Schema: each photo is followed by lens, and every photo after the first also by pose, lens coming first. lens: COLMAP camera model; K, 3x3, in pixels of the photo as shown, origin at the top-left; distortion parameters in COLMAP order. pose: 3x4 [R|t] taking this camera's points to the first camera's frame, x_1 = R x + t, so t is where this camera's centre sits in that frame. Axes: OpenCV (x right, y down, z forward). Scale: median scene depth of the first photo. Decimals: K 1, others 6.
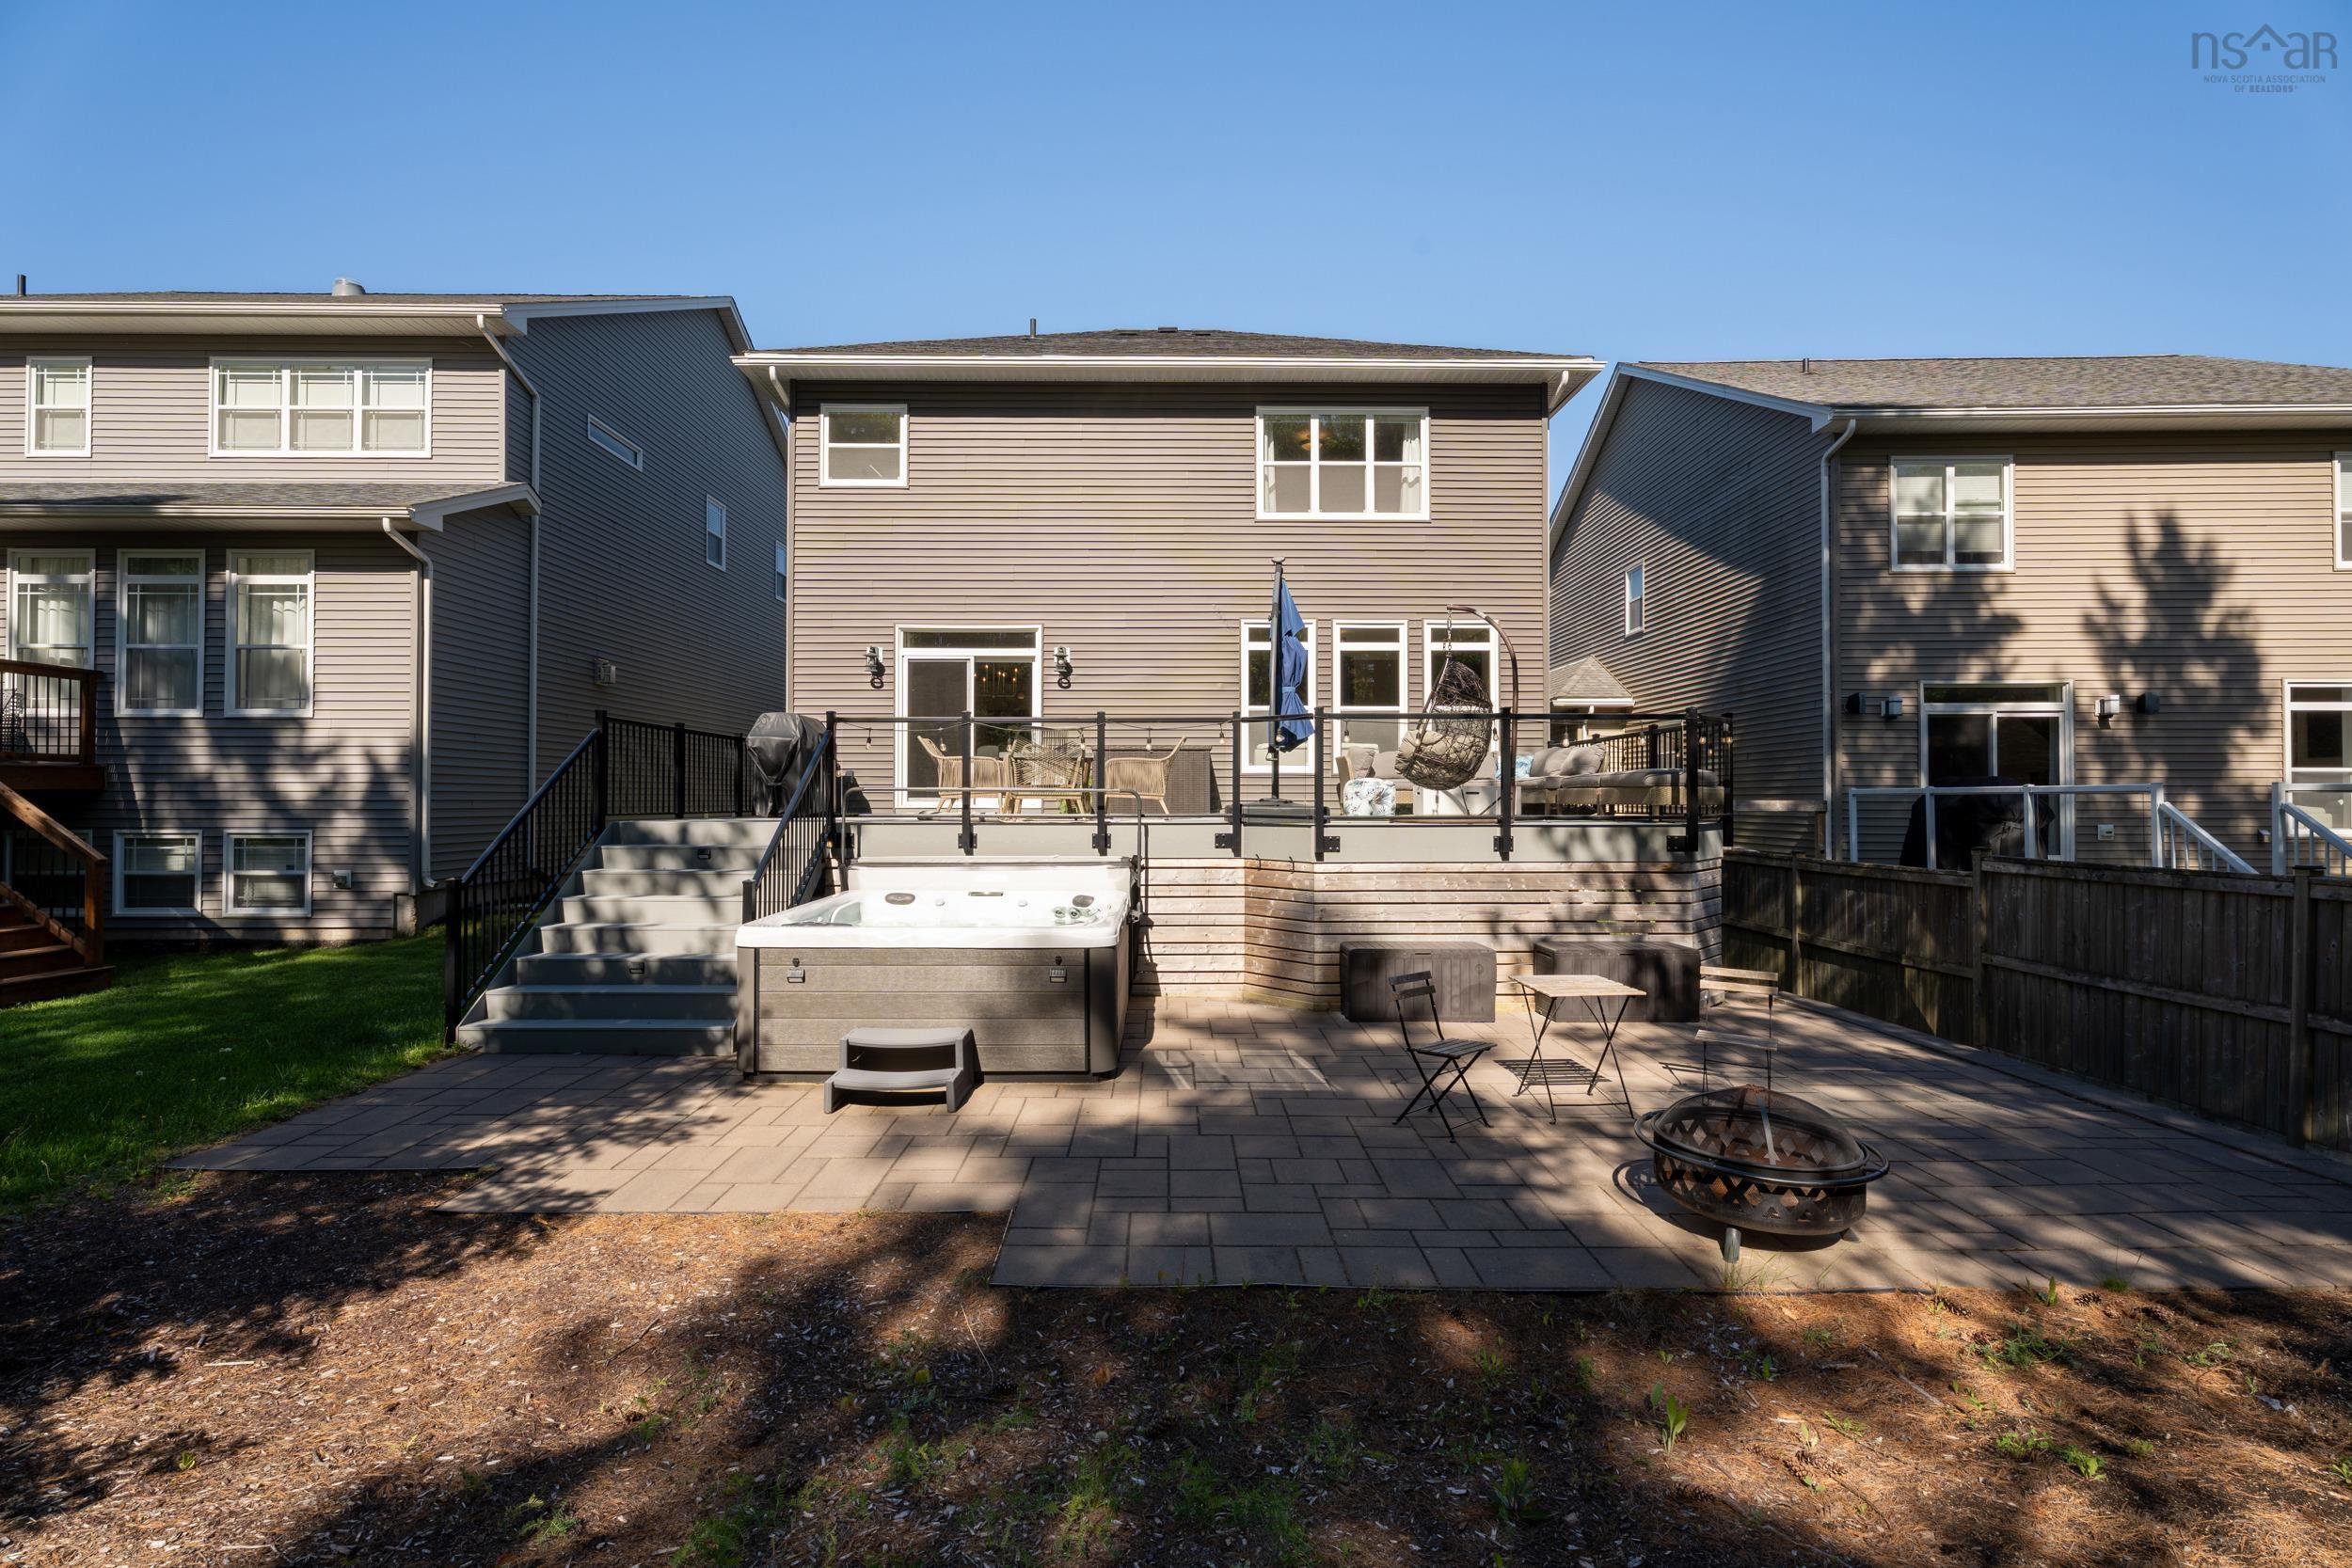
lens RADIAL K [[1042.9, 0, 1164.8], [0, 1042.9, 788.6], [0, 0, 1]] dist [0.000172, 0.000658]
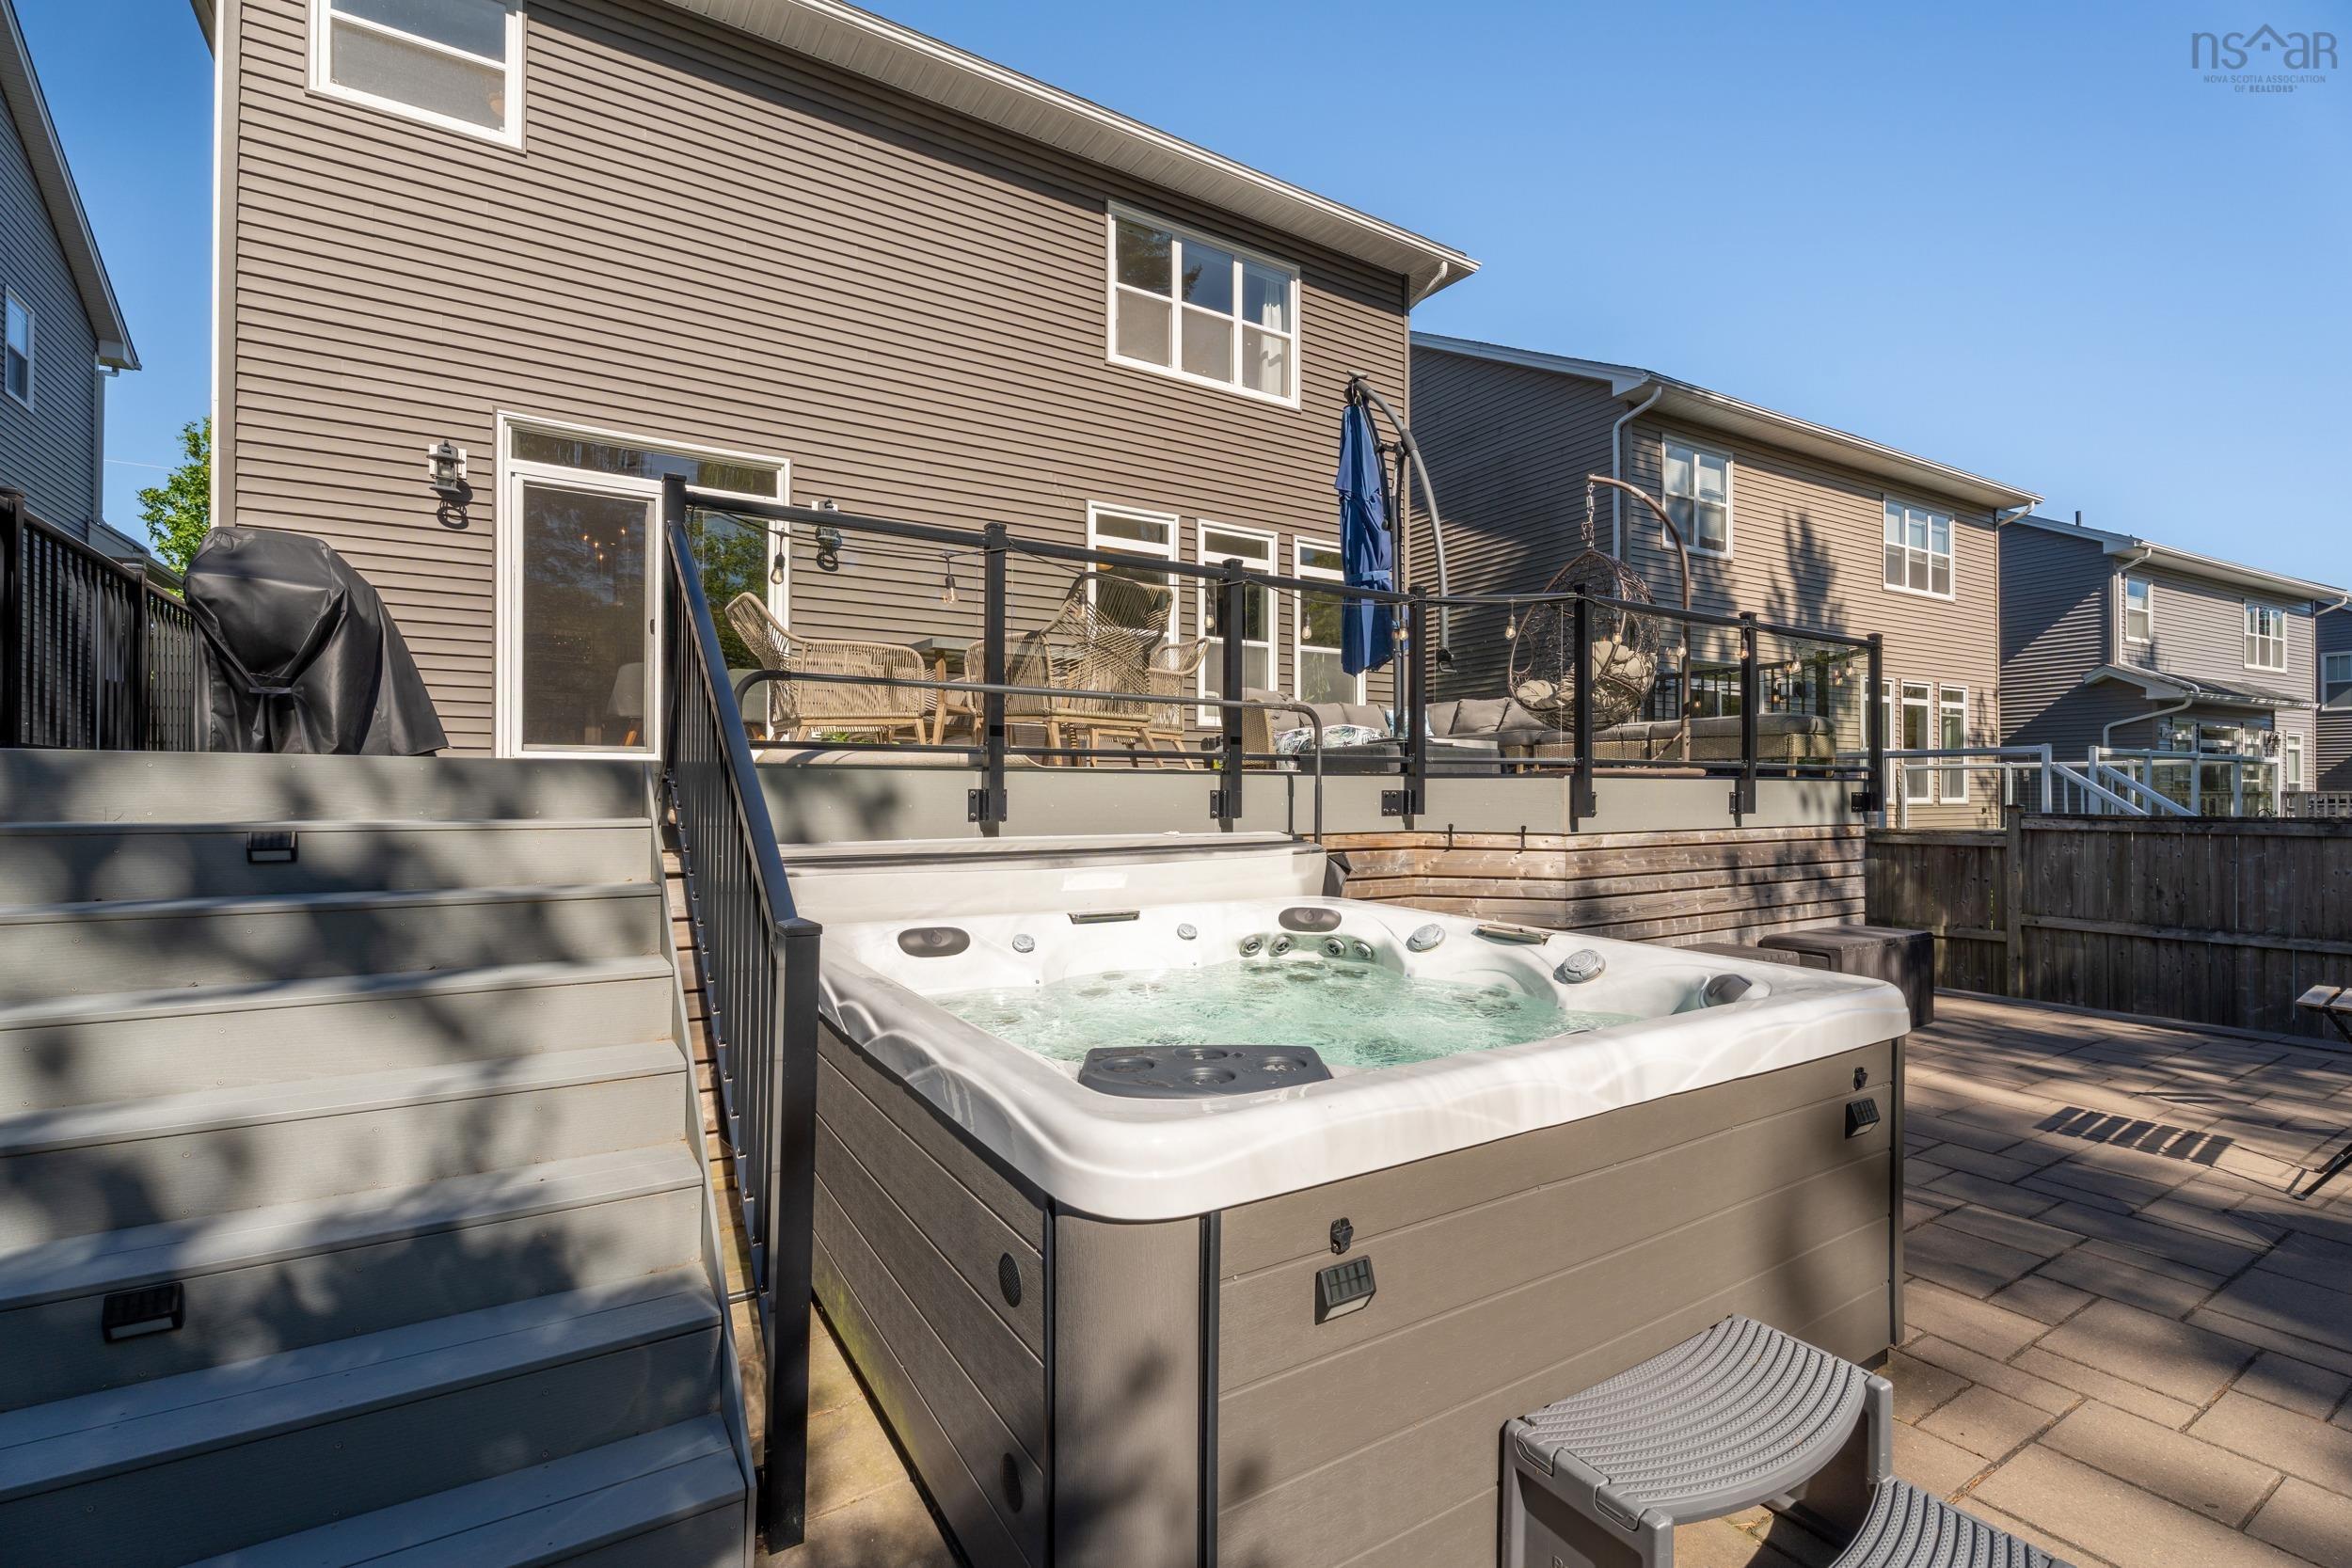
lens RADIAL K [[1042.9, 0, 1184.8], [0, 1042.9, 789.0], [0, 0, 1]] dist [0.000172, 0.000658]
pose [[0.848722, 0.002894, 0.528831, -0.243346], [-0.007220, 0.999955, 0.006116, 0.026587], [-0.528790, -0.009009, 0.848705, 0.378098]]
